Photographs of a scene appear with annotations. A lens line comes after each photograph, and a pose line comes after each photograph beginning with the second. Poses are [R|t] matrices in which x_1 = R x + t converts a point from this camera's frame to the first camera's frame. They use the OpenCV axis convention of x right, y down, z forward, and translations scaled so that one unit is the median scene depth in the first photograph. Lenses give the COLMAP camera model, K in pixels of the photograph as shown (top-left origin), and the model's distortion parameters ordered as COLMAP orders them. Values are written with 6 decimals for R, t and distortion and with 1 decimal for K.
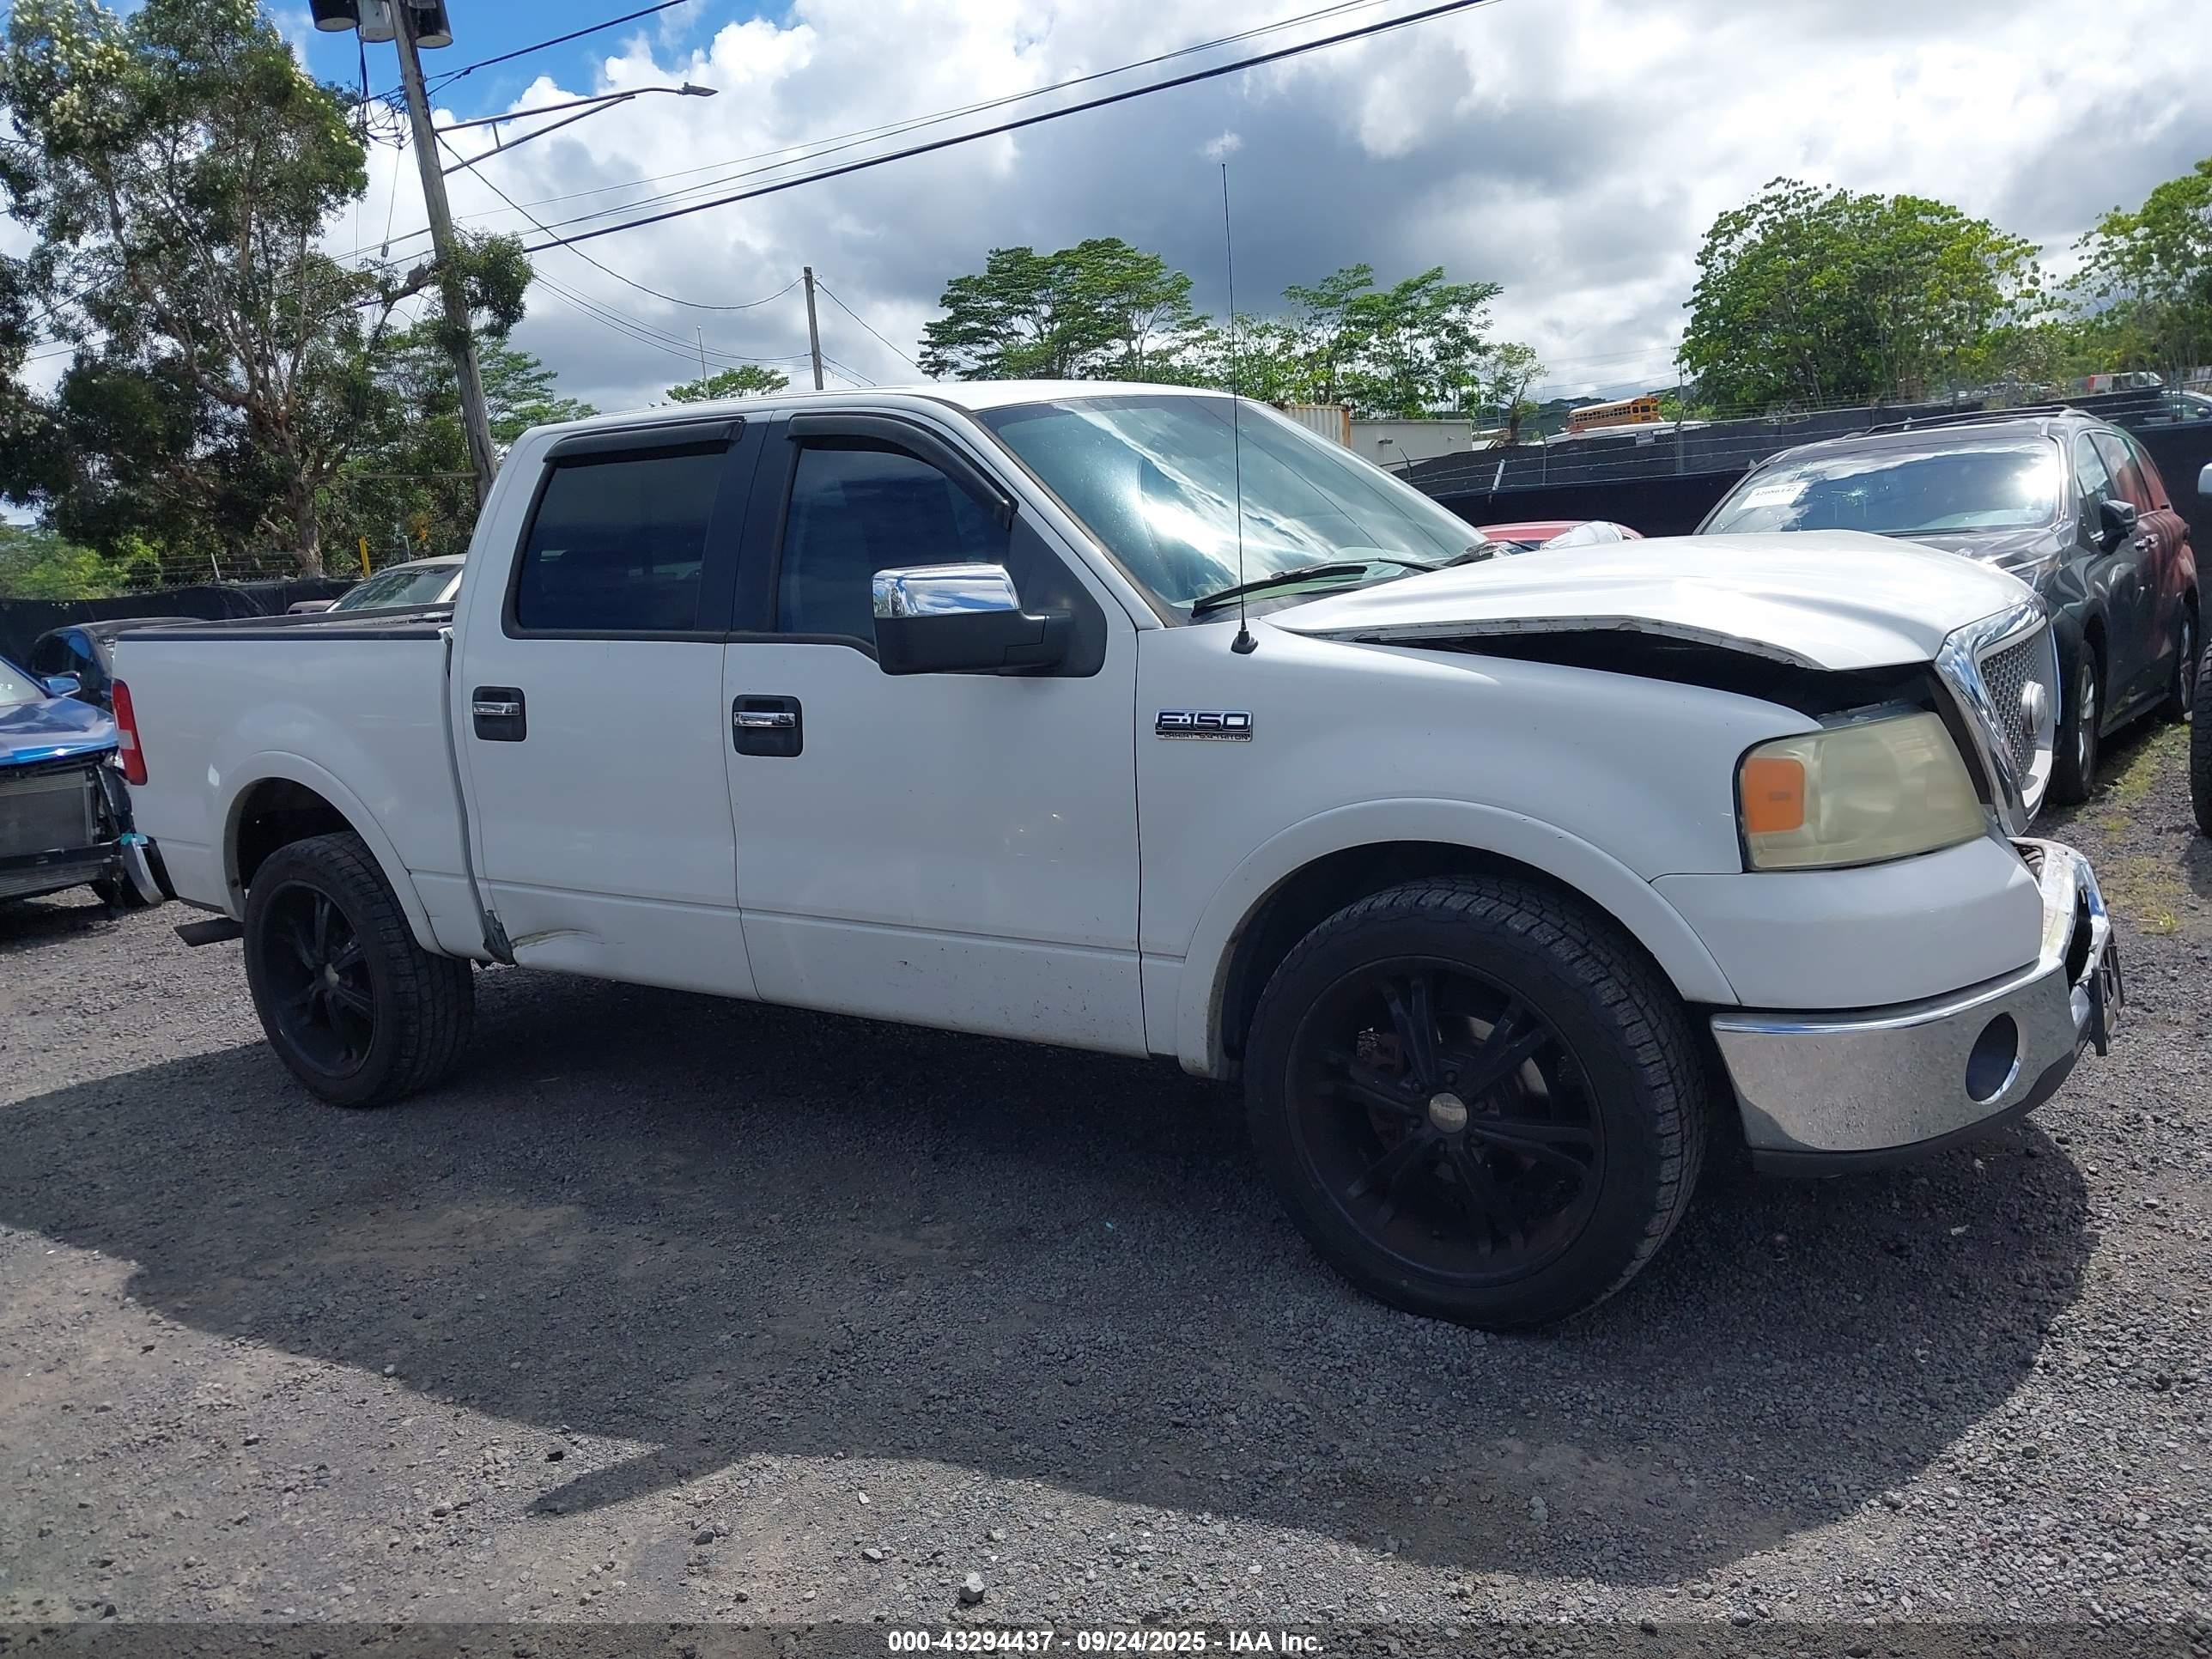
lens RADIAL K [[1809.8, 0, 1116.4], [0, 1809.8, 826.3], [0, 0, 1]] dist [0.040436, -0.049861]
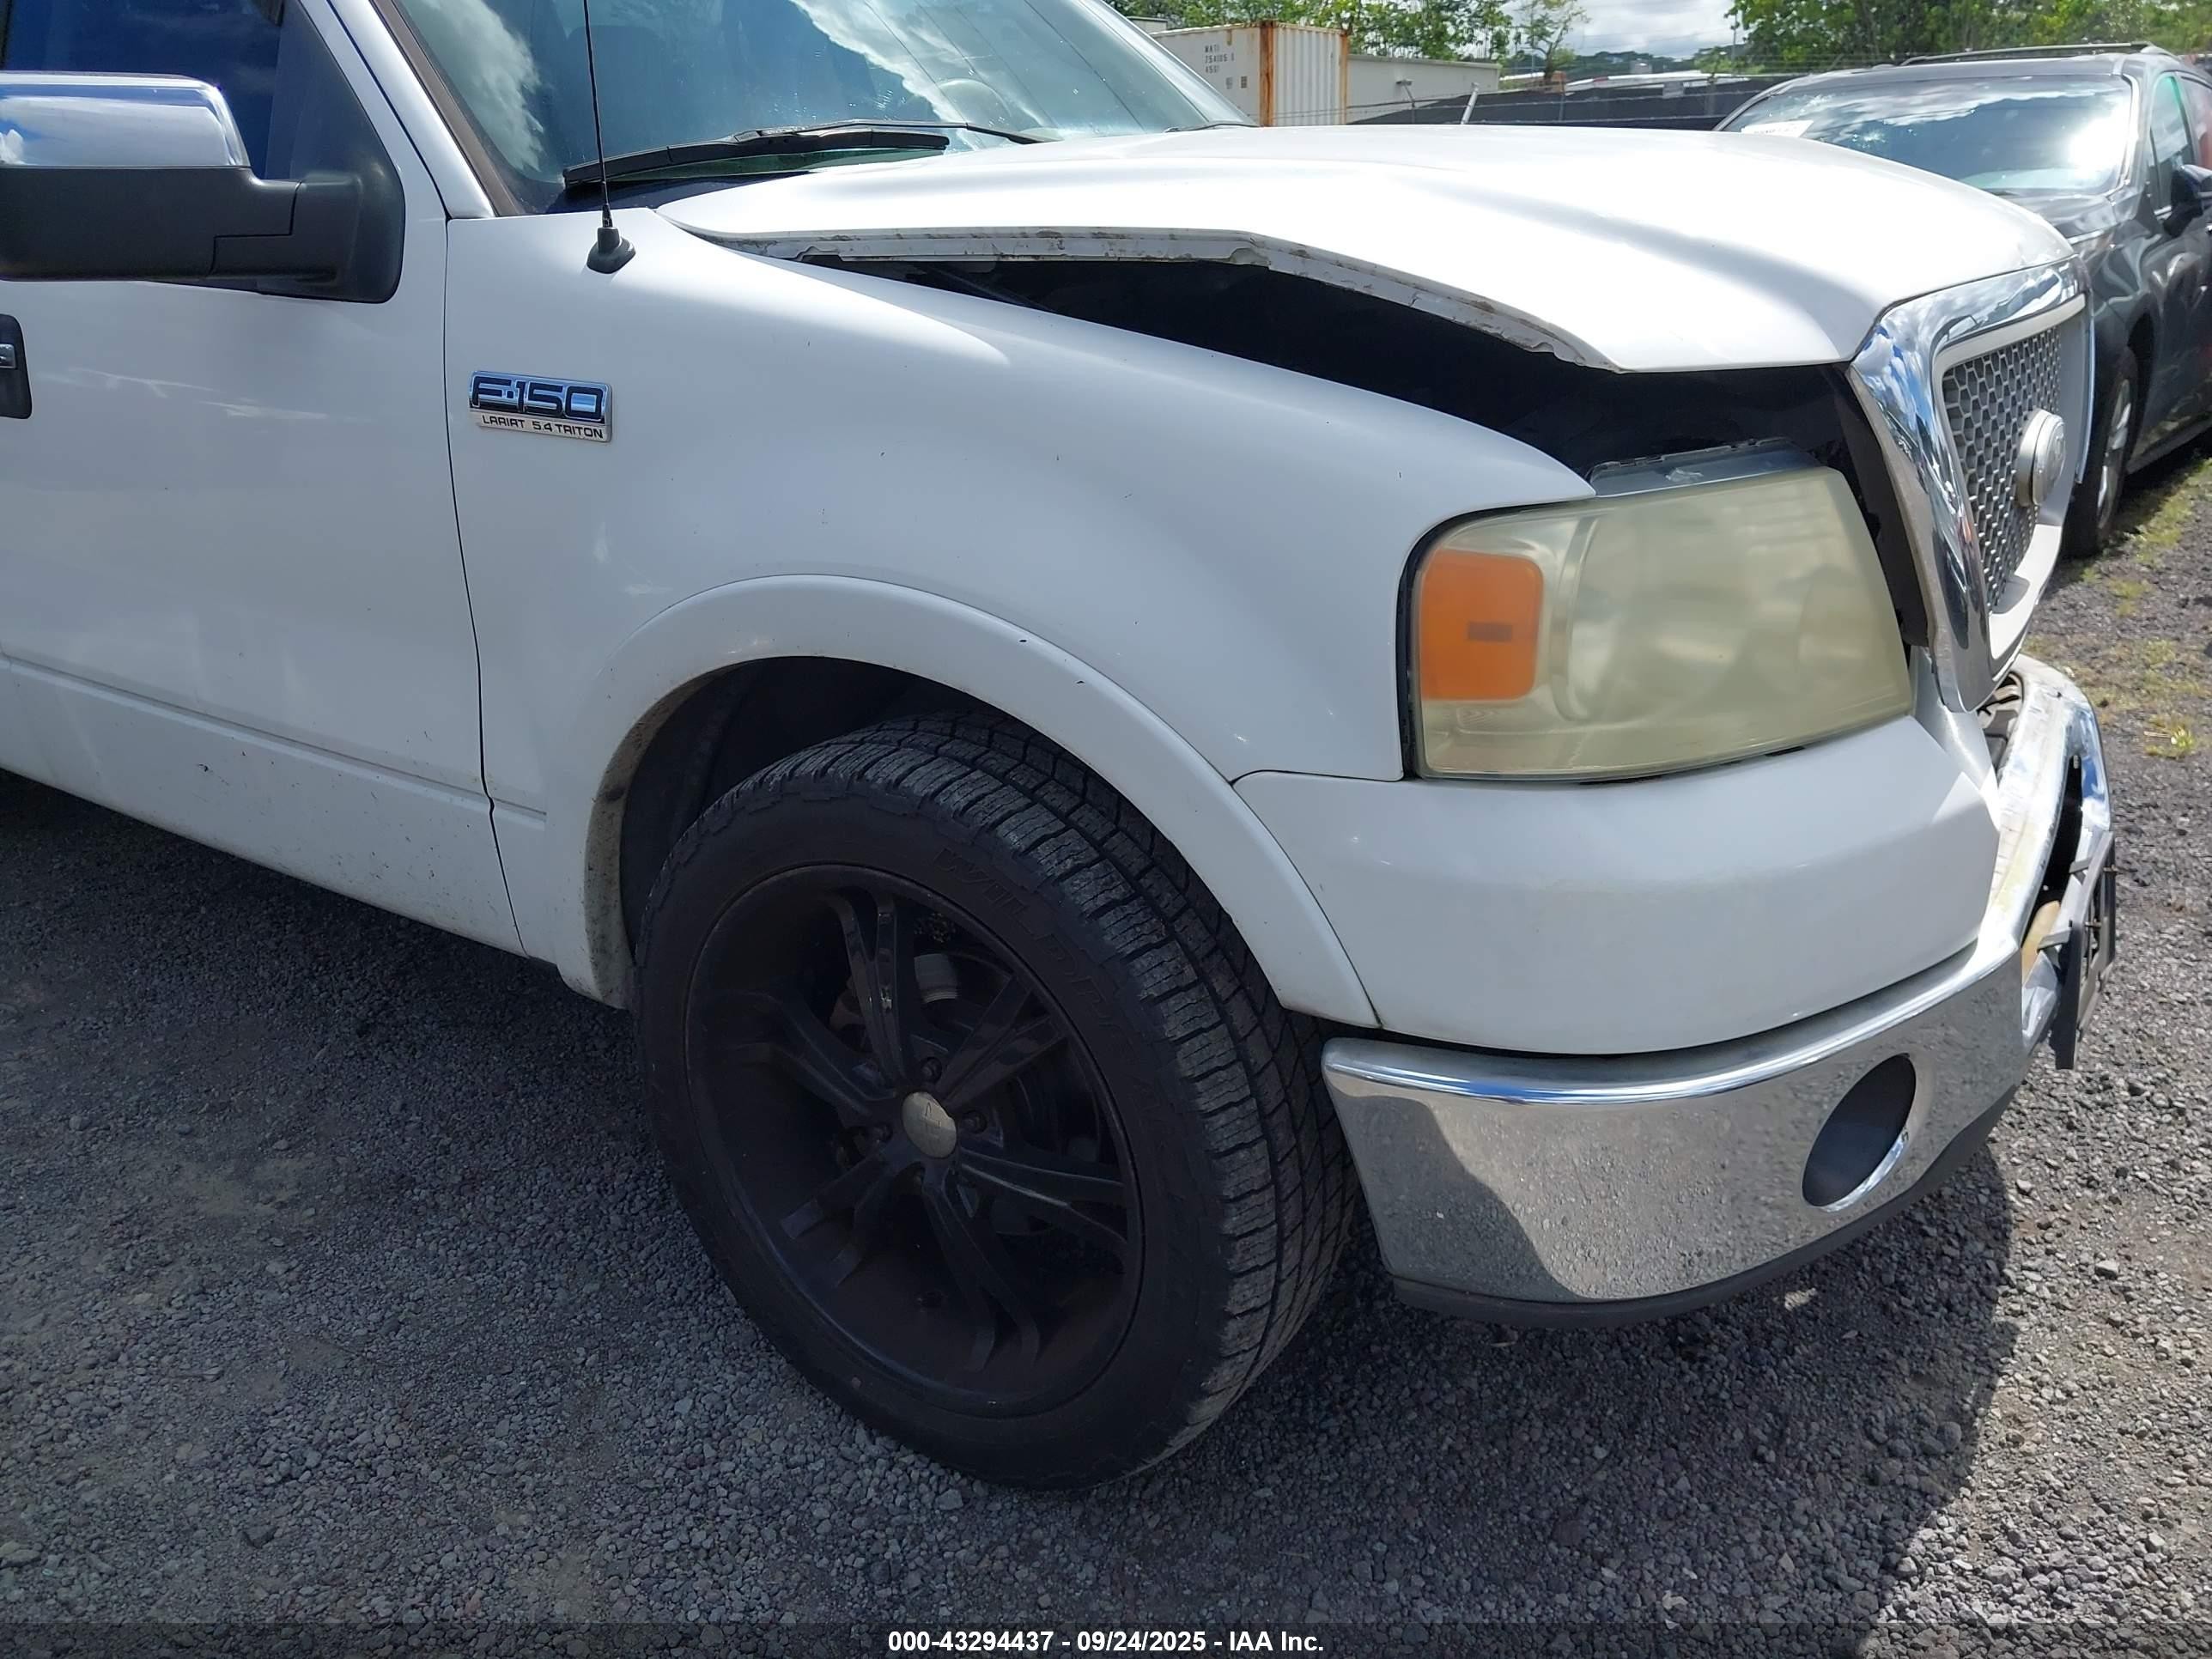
lens RADIAL K [[1806.9, 0, 1105.1], [0, 1806.9, 855.8], [0, 0, 1]] dist [0.136023, -0.202713]
pose [[0.998560, 0.051836, 0.013844, 0.213541], [-0.053530, 0.979994, 0.191694, -0.038499], [-0.003630, -0.192159, 0.981357, 0.418272]]
